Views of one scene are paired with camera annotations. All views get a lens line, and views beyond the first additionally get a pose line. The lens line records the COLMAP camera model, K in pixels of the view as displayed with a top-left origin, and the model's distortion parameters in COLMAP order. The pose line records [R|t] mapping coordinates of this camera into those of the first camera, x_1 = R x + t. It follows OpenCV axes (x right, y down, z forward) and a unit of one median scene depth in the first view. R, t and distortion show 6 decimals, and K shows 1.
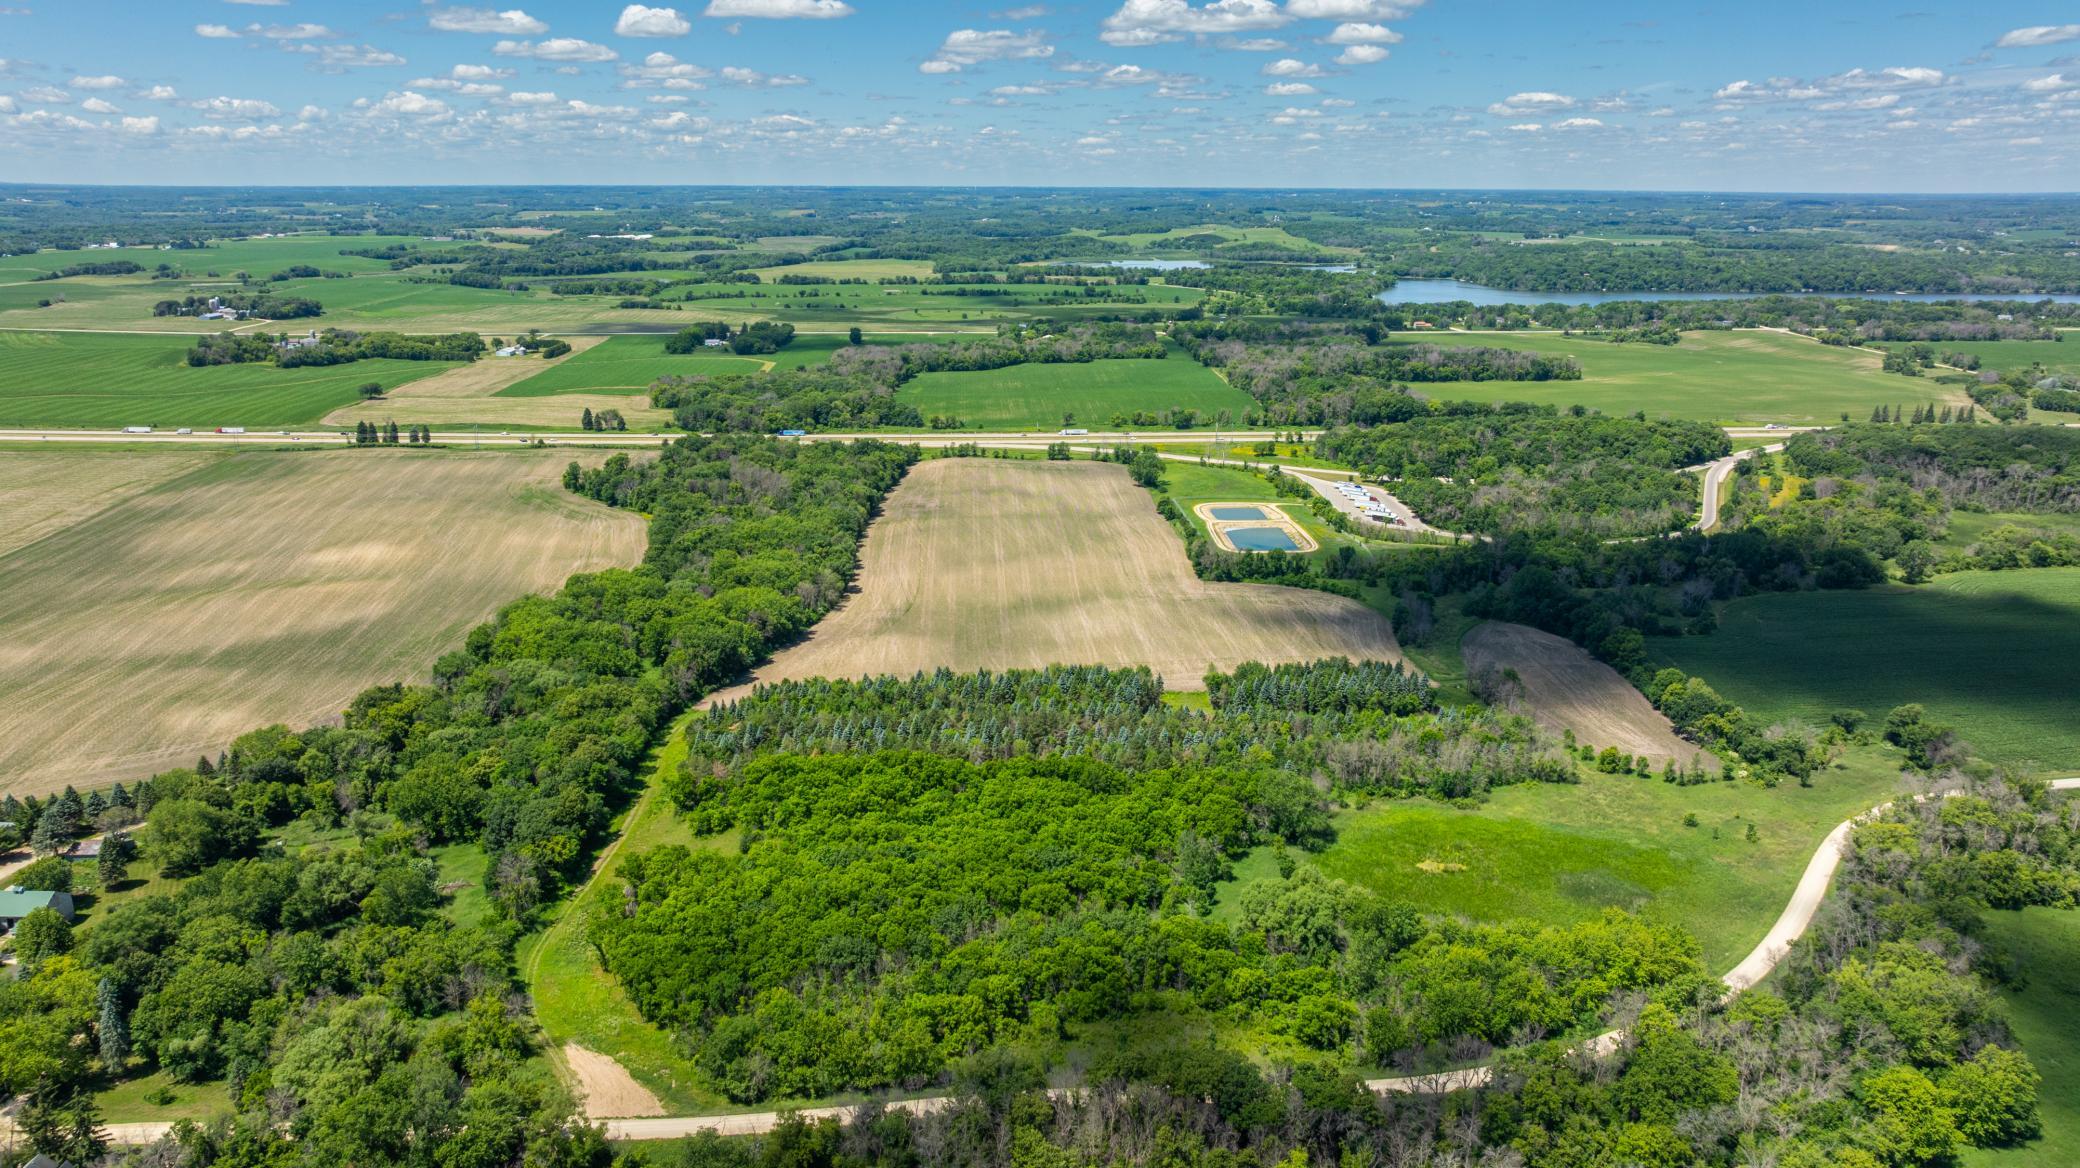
lens RADIAL K [[1464.4, 0, 1055.1], [0, 1464.4, 568.4], [0, 0, 1]] dist [-0.023510, 0.003665]
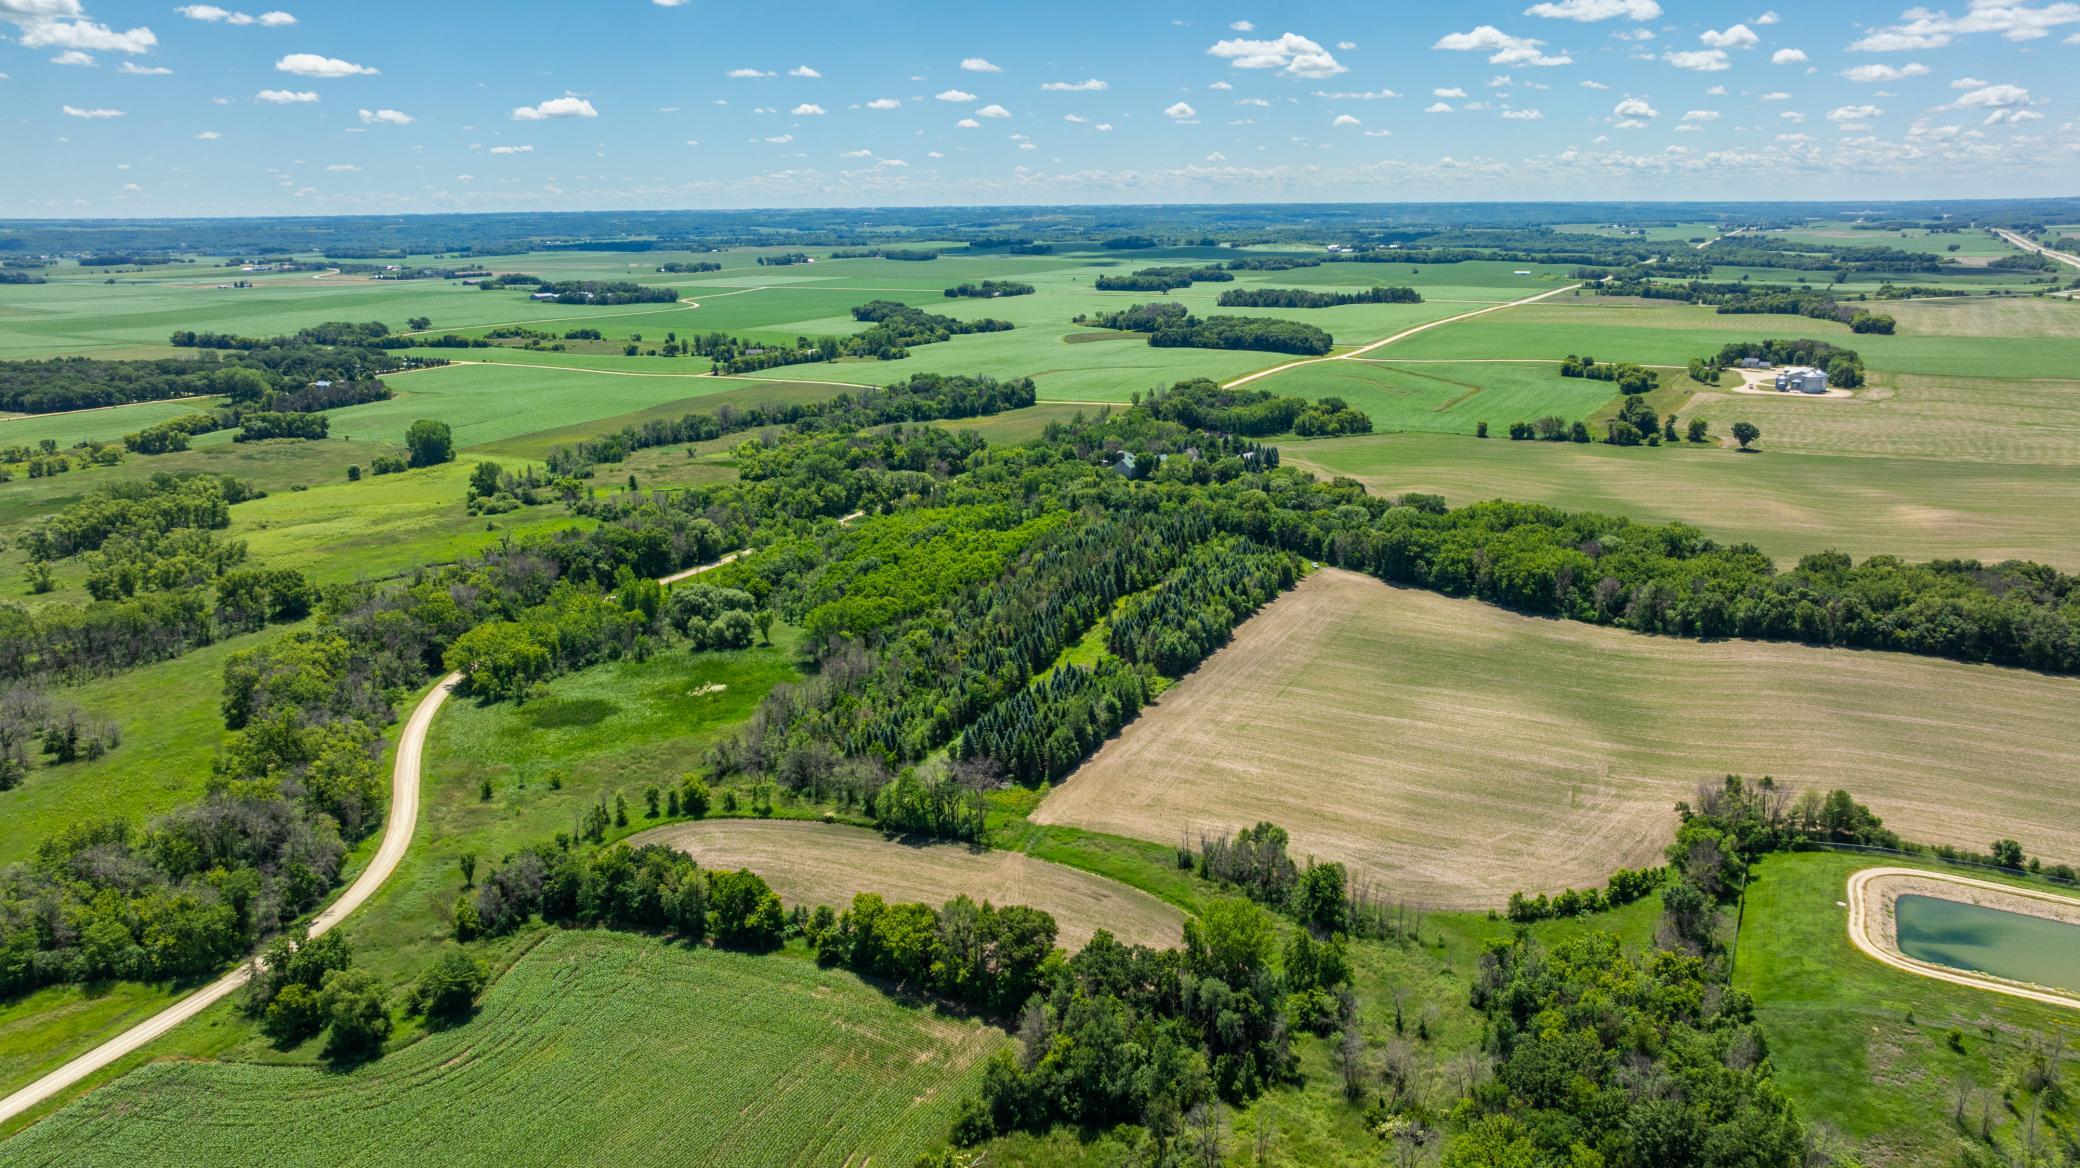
lens RADIAL K [[1464.4, 0, 1055.1], [0, 1464.4, 568.4], [0, 0, 1]] dist [-0.023510, 0.003665]
pose [[-0.532168, 0.208726, -0.820506, 0.434475], [-0.211436, 0.905661, 0.367523, -0.149291], [0.819812, 0.369069, -0.437831, 0.705463]]
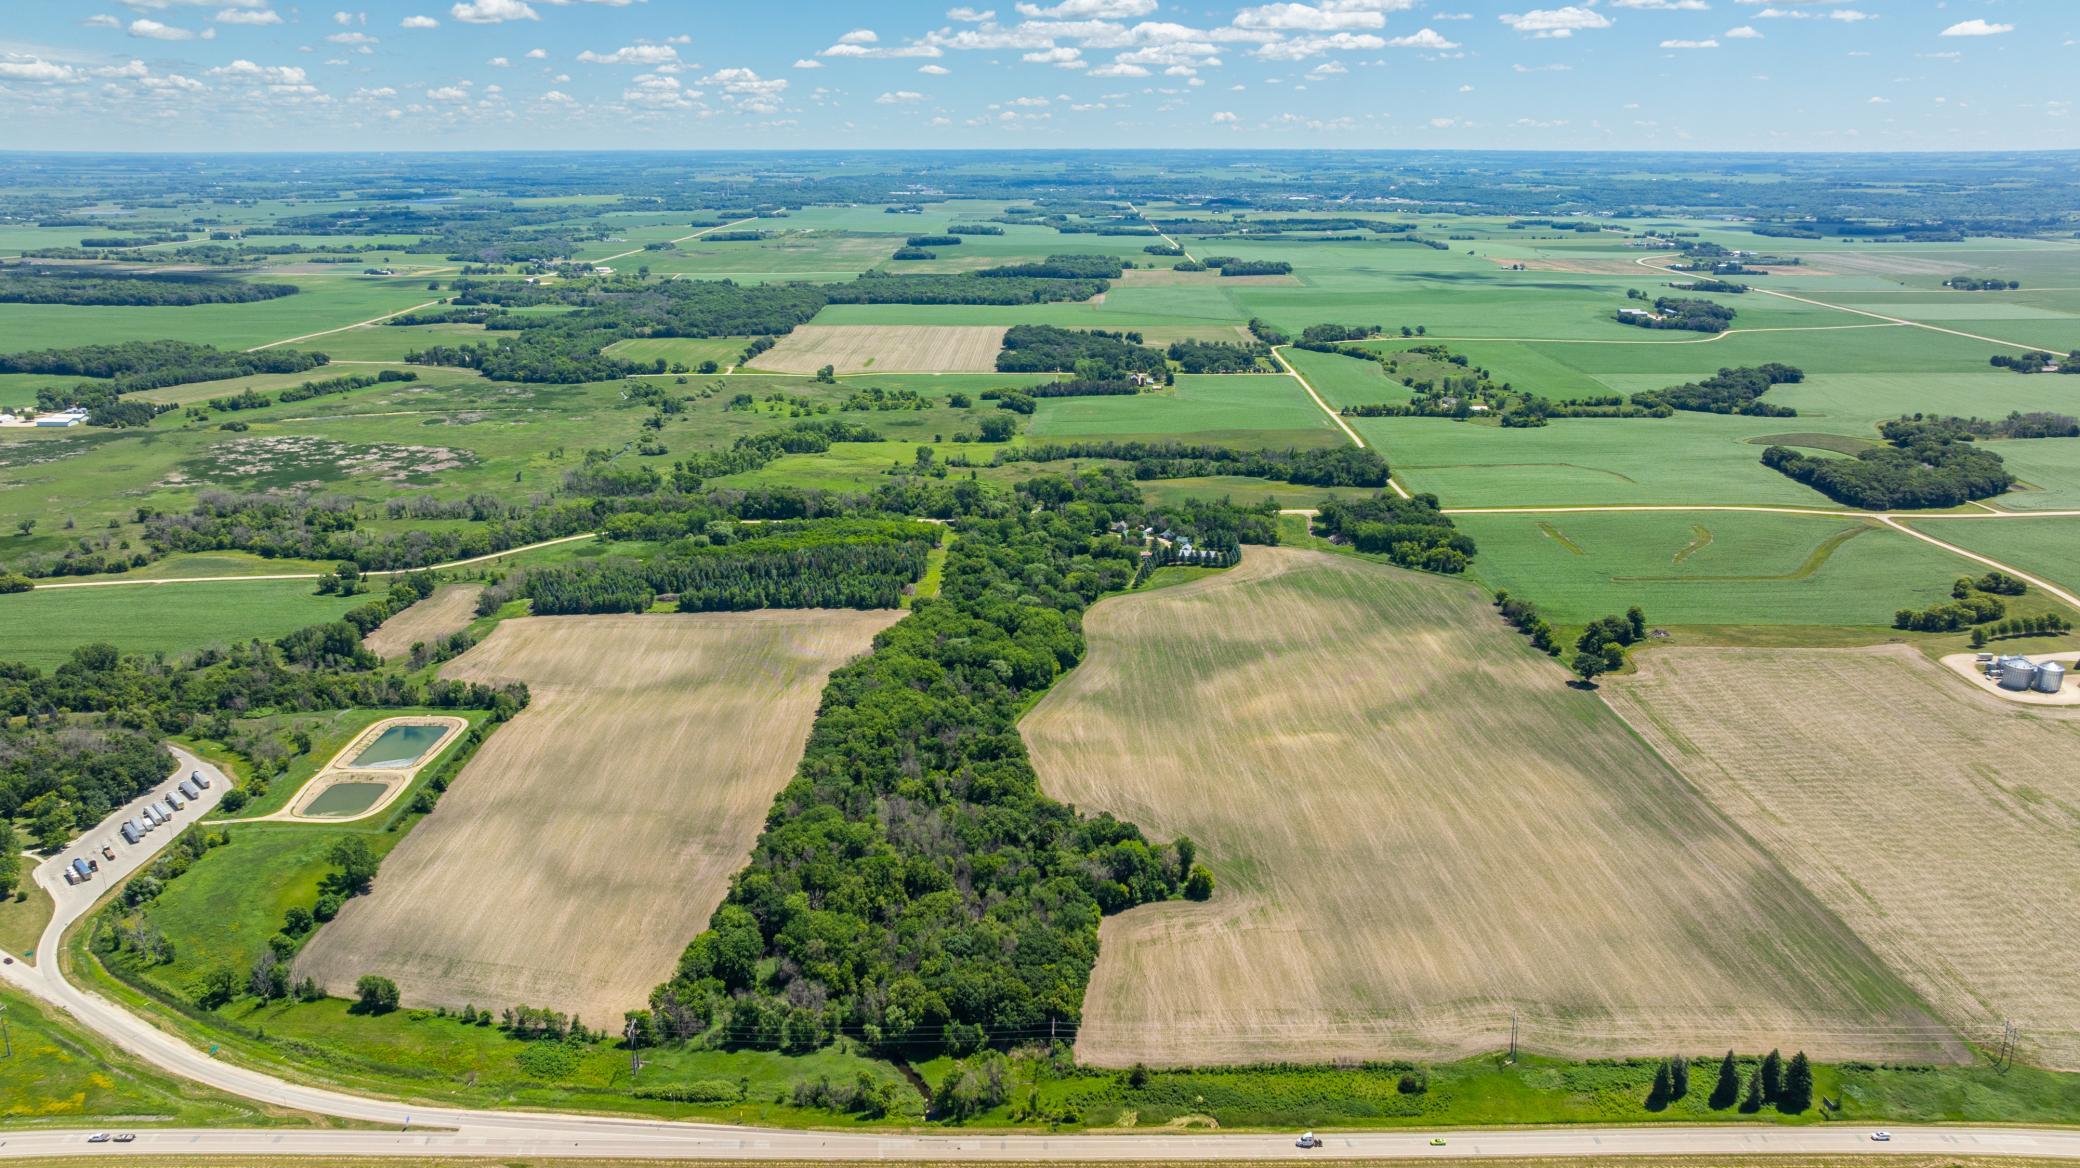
lens RADIAL K [[1446.5, 0, 1061.3], [0, 1446.5, 587.9], [0, 0, 1]] dist [-0.019501, 0.001440]
pose [[-0.998298, -0.021182, 0.054341, -0.266888], [0.011066, 0.846007, 0.533057, -0.472402], [-0.057264, 0.532751, -0.844333, 1.327844]]
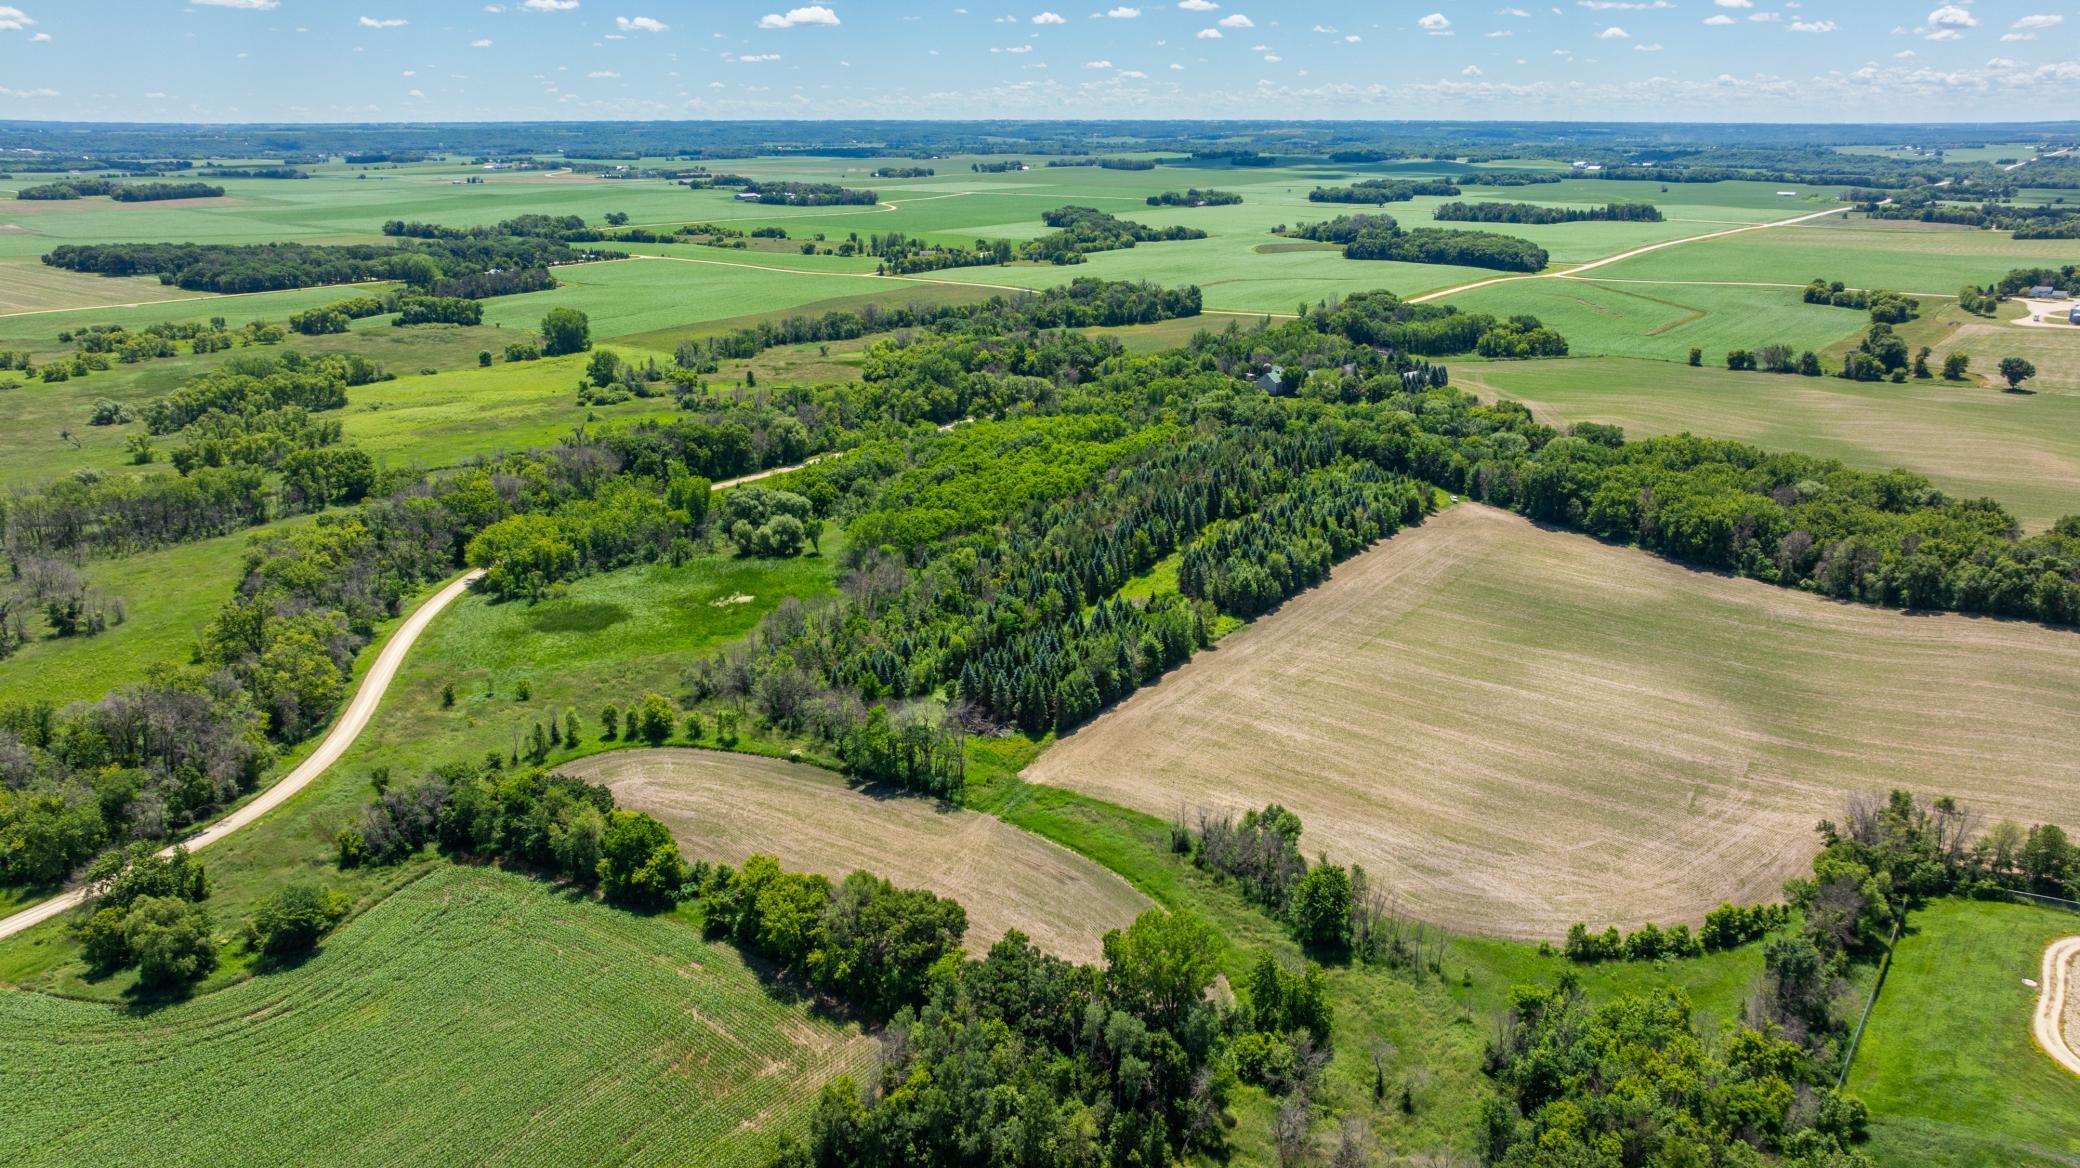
lens RADIAL K [[1464.4, 0, 1055.1], [0, 1464.4, 568.4], [0, 0, 1]] dist [-0.023510, 0.003665]
pose [[-0.659825, 0.219096, -0.718768, 0.359791], [-0.196735, 0.872810, 0.446653, -0.136167], [0.725208, 0.436119, -0.532798, 0.715975]]
